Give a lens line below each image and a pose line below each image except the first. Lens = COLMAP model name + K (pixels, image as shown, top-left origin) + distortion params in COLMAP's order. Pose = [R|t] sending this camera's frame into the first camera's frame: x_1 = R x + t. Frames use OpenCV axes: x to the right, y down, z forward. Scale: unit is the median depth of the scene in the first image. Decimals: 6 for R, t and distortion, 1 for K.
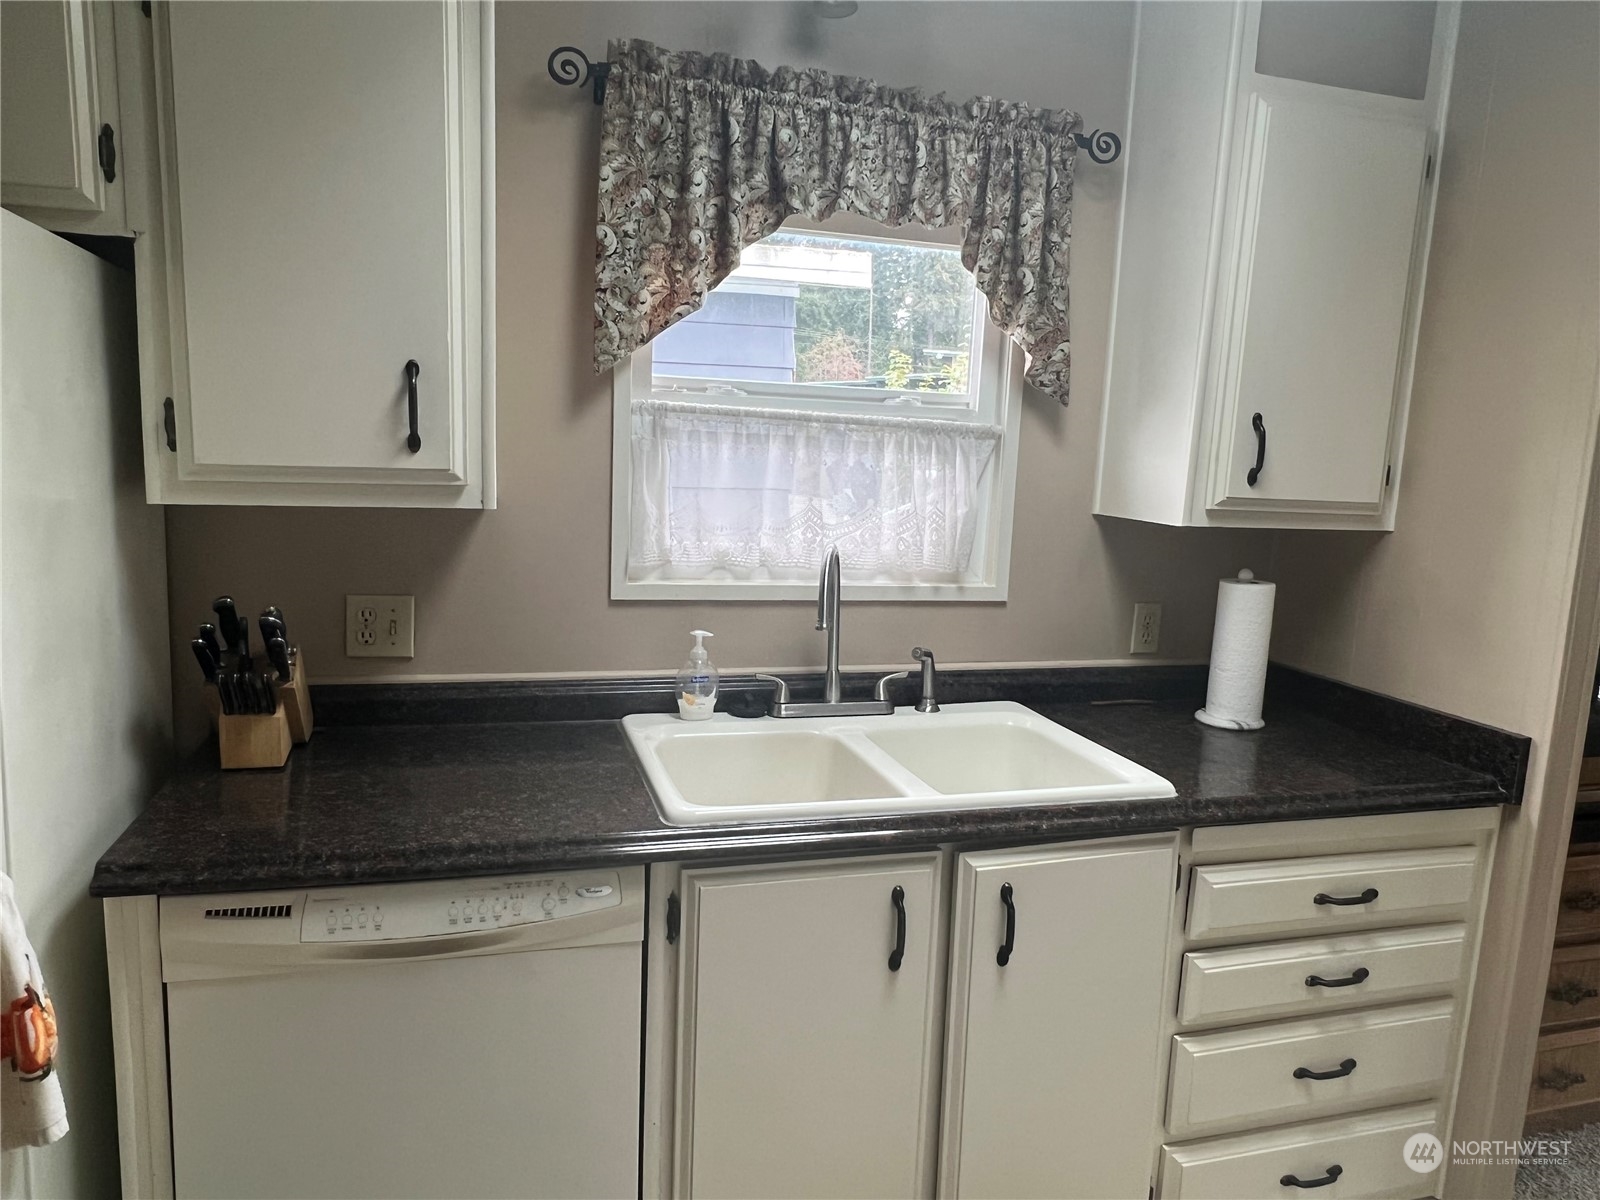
lens RADIAL K [[1051.3, 0, 790.1], [0, 1051.3, 599.3], [0, 0, 1]] dist [0.005172, -0.007547]
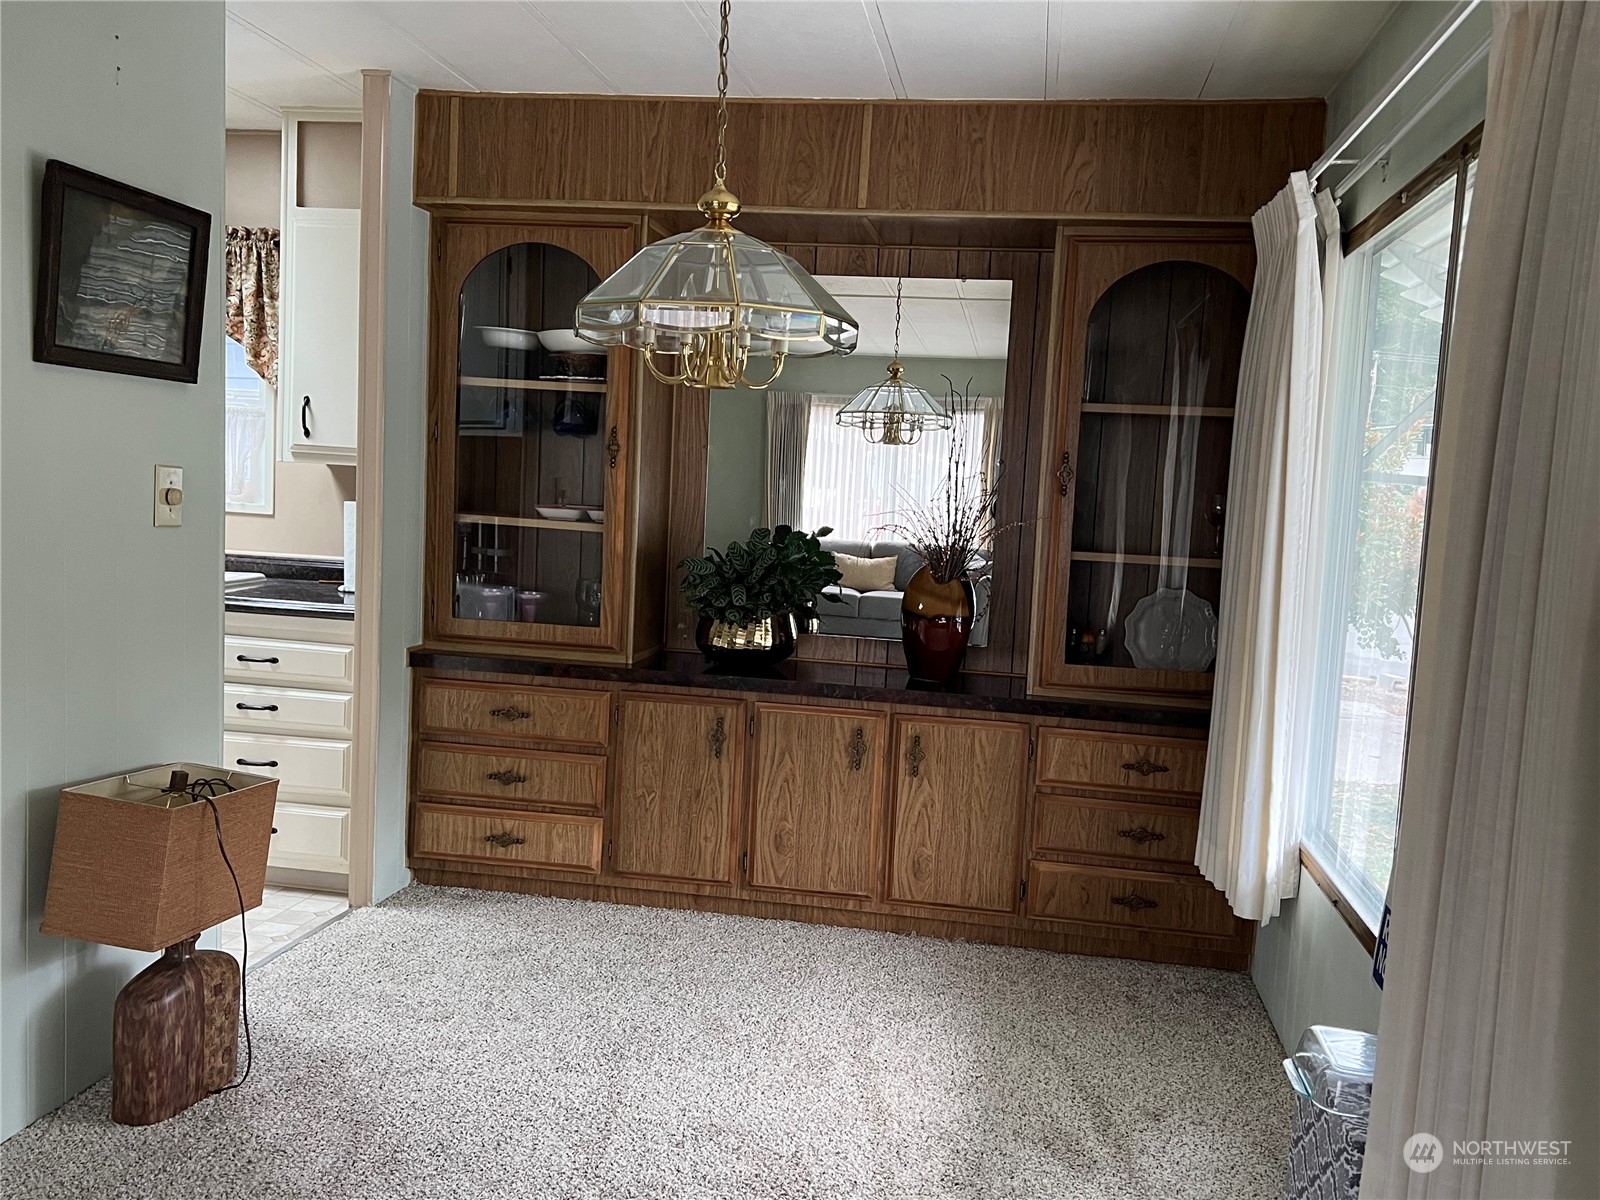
lens RADIAL K [[1351.4, 0, 804.1], [0, 1351.4, 607.0], [0, 0, 1]] dist [0.001384, -0.000618]
pose [[0.910965, 0.044438, -0.410083, 2.109415], [-0.077387, 0.994939, -0.064092, 0.247878], [0.405159, 0.090120, 0.909794, -0.657778]]
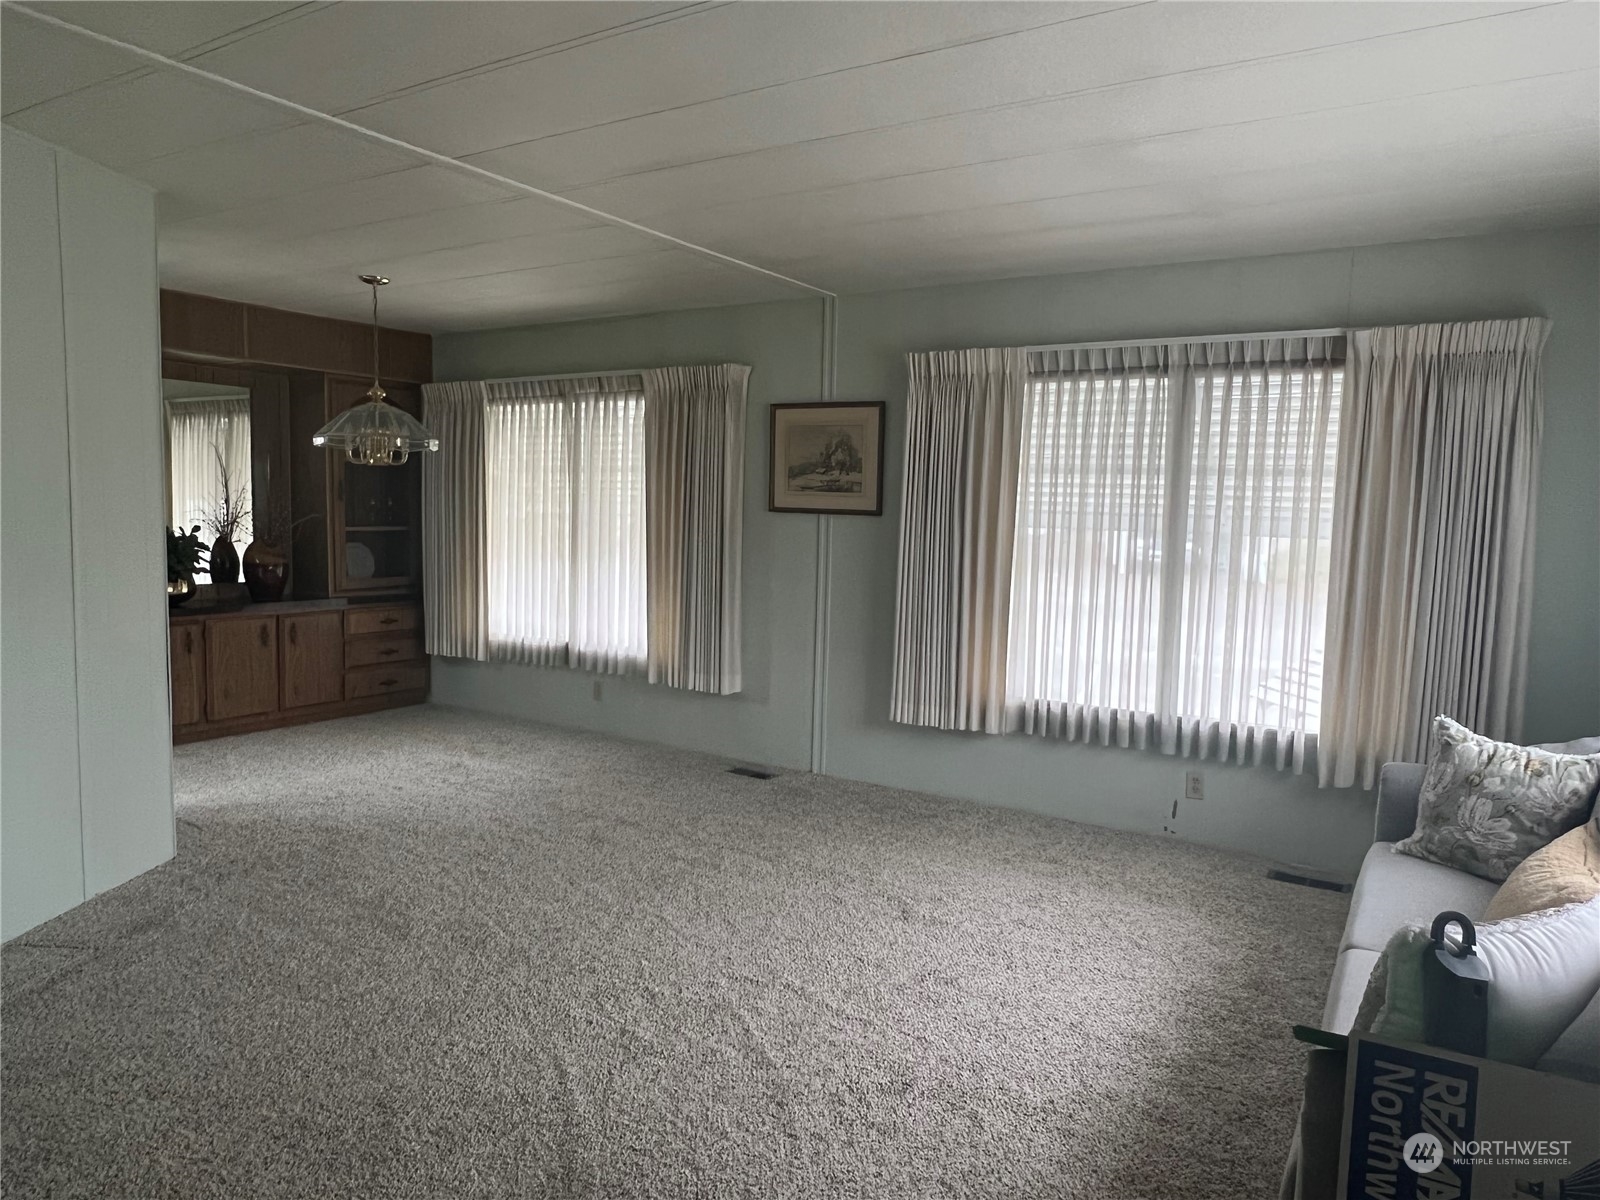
lens RADIAL K [[1051.3, 0, 800.2], [0, 1051.3, 599.4], [0, 0, 1]] dist [0.005172, -0.007547]
pose [[0.734010, -0.080879, 0.674306, 0.394831], [0.110683, 0.993855, -0.001276, 0.400739], [-0.670059, 0.075571, 0.738451, -2.131616]]
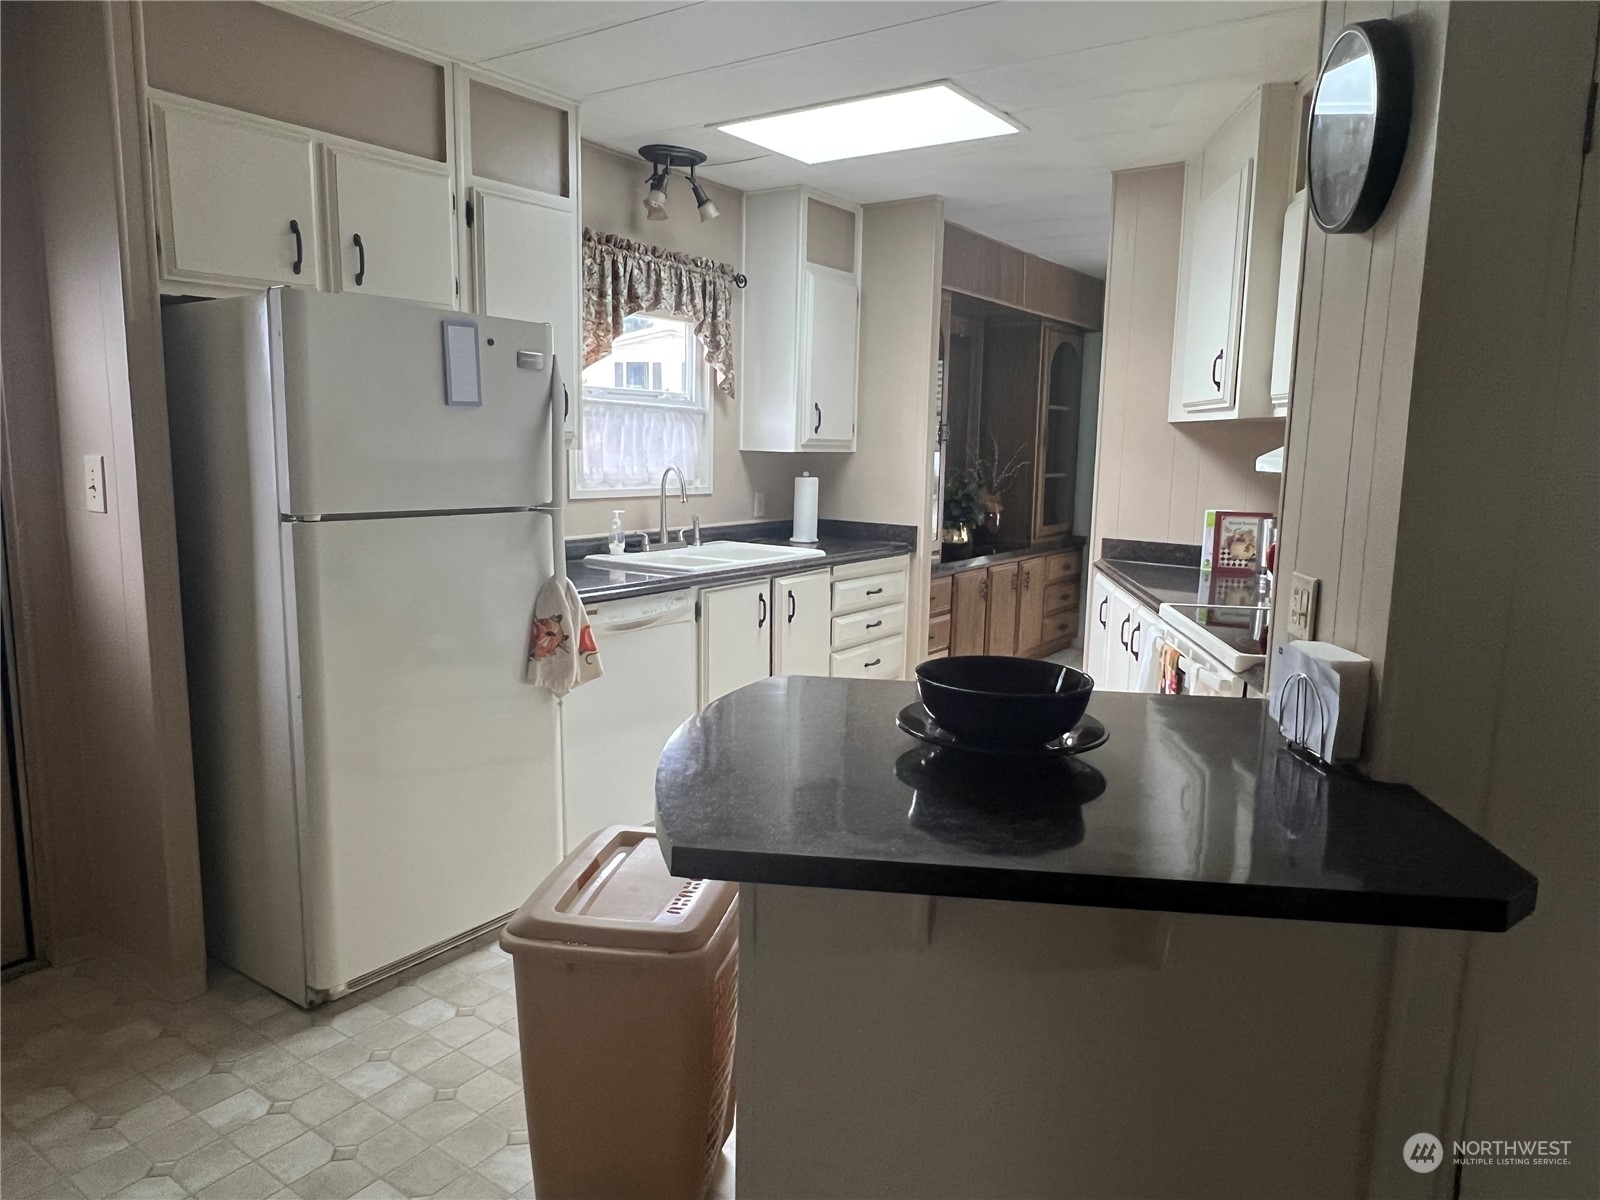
lens RADIAL K [[1051.3, 0, 803.2], [0, 1051.3, 601.0], [0, 0, 1]] dist [0.005172, -0.007547]
pose [[0.772090, -0.124580, 0.623182, -1.105472], [0.112429, 0.991907, 0.058997, 0.123830], [-0.625489, 0.024513, 0.779848, -0.815996]]
